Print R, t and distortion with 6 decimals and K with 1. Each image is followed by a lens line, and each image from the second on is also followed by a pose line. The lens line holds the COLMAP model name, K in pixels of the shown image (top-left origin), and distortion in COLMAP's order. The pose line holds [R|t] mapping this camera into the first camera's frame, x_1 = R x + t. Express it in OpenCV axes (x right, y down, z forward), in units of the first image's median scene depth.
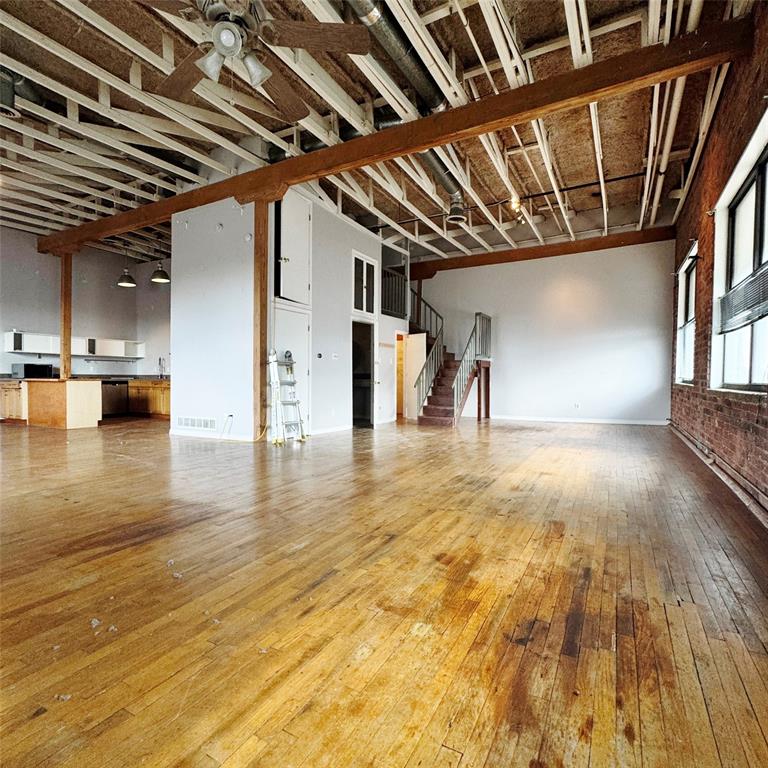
lens RADIAL K [[432.3, 0, 384.0], [0, 432.3, 384.0], [0, 0, 1]] dist [-0.000107, -0.000224]
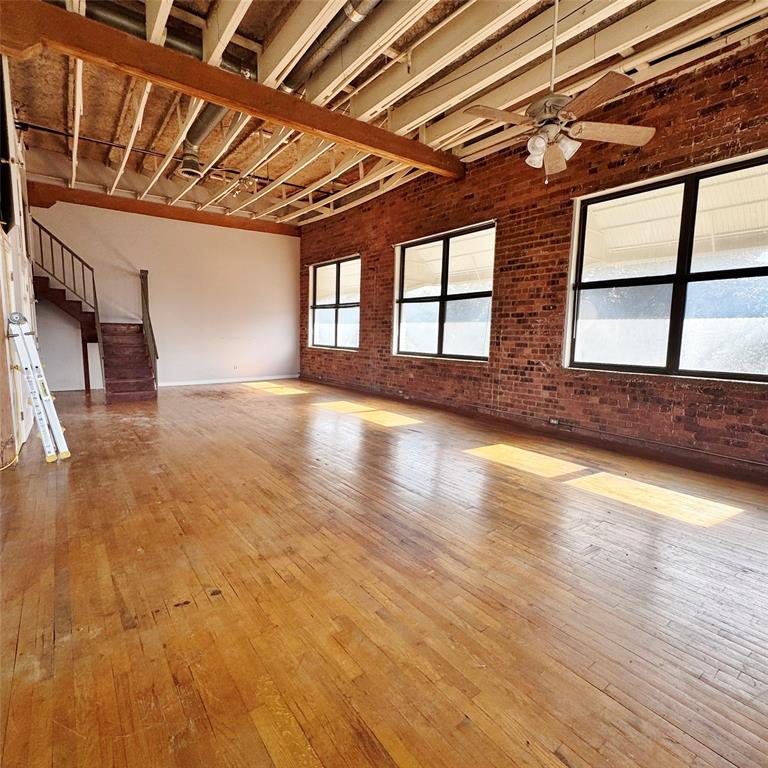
lens RADIAL K [[423.7, 0, 384.0], [0, 423.7, 384.0], [0, 0, 1]] dist [-0.002143, -0.000739]
pose [[0.408867, -0.101507, 0.906931, -0.585286], [-0.001514, 0.993718, 0.111903, -0.046701], [-0.912593, -0.047126, 0.406145, 0.284420]]
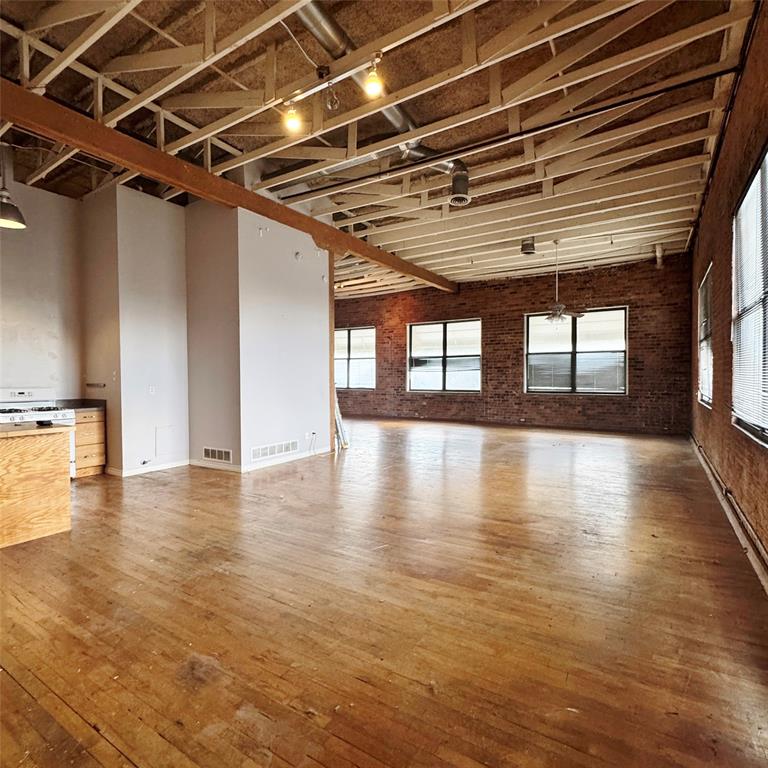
lens RADIAL K [[432.3, 0, 384.0], [0, 432.3, 384.0], [0, 0, 1]] dist [-0.000107, -0.000224]
pose [[0.062465, -0.020573, 0.997835, -1.462665], [0.021479, 0.999584, 0.019264, -0.069091], [-0.997816, 0.020229, 0.062880, 0.760151]]
